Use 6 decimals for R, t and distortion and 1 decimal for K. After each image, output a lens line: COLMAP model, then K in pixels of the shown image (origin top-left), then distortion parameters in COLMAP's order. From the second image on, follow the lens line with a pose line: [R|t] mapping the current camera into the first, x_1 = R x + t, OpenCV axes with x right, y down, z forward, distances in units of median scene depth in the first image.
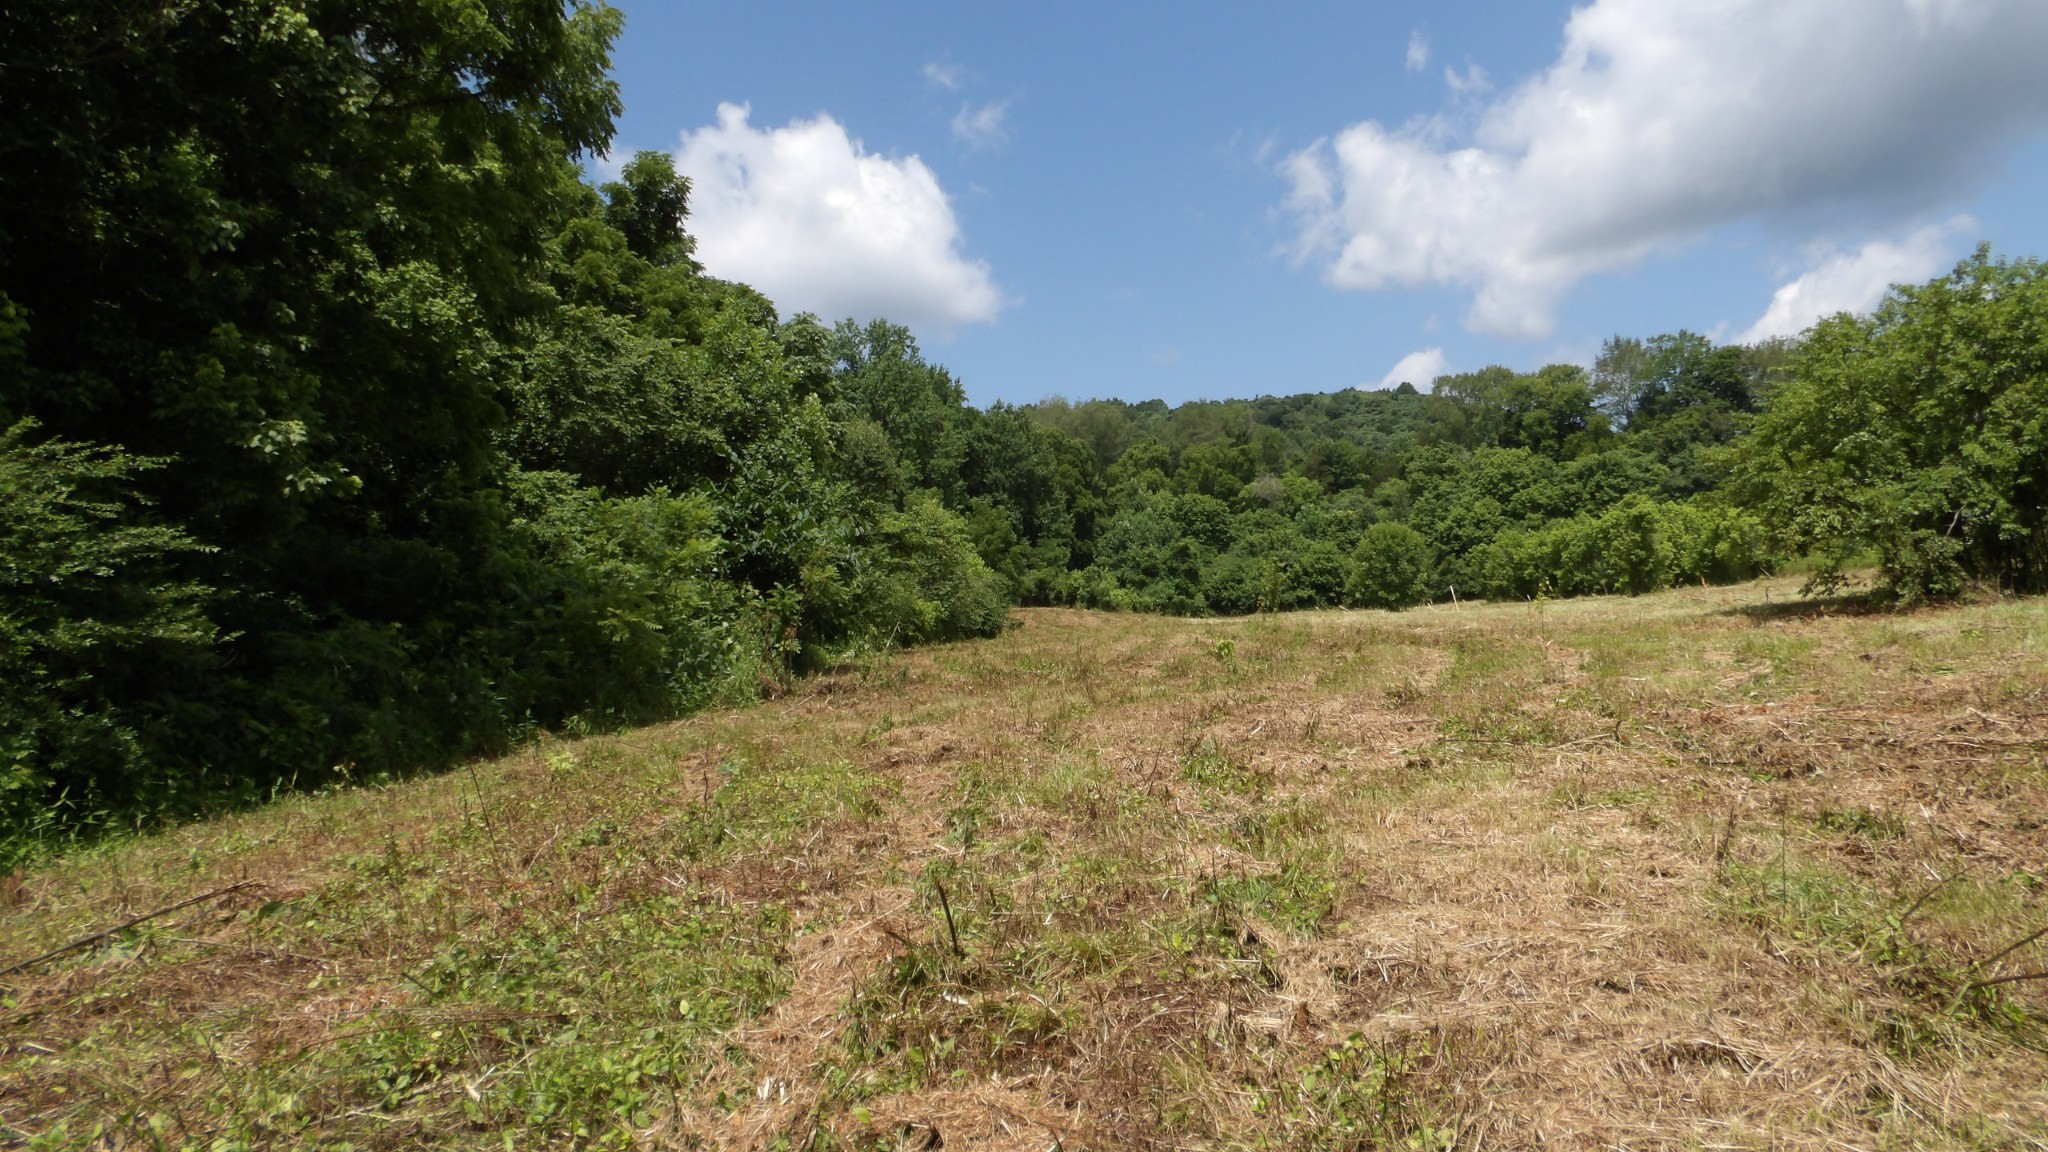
lens RADIAL K [[1416.6, 0, 1046.3], [0, 1416.6, 605.8], [0, 0, 1]] dist [-0.034454, 0.024775]
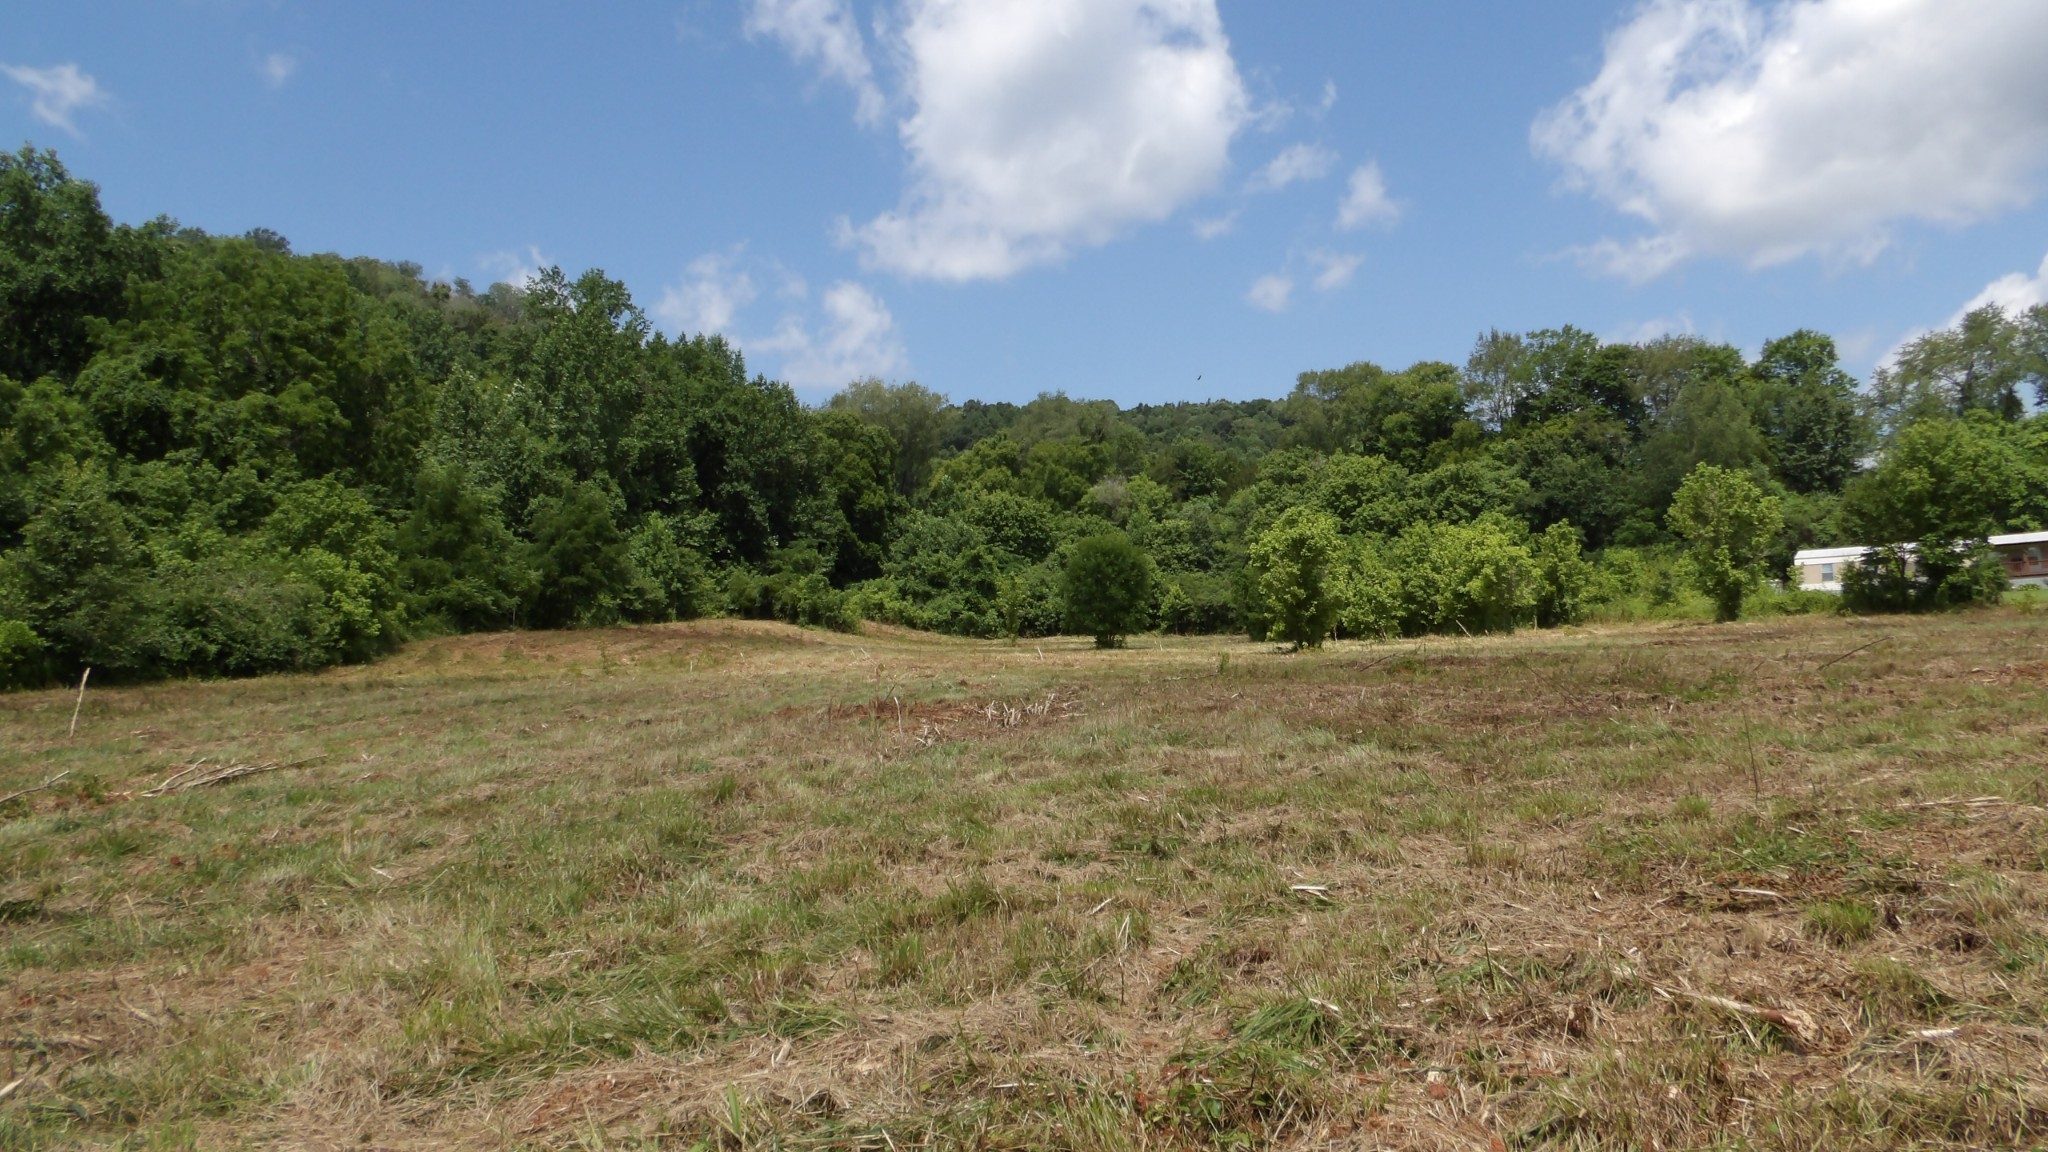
lens RADIAL K [[1416.6, 0, 1026.9], [0, 1416.6, 605.1], [0, 0, 1]] dist [-0.034454, 0.024775]
pose [[0.999142, 0.040607, -0.008189, 0.136744], [-0.040618, 0.999174, -0.001167, -0.011418], [0.008134, 0.001499, 0.999966, 0.138704]]
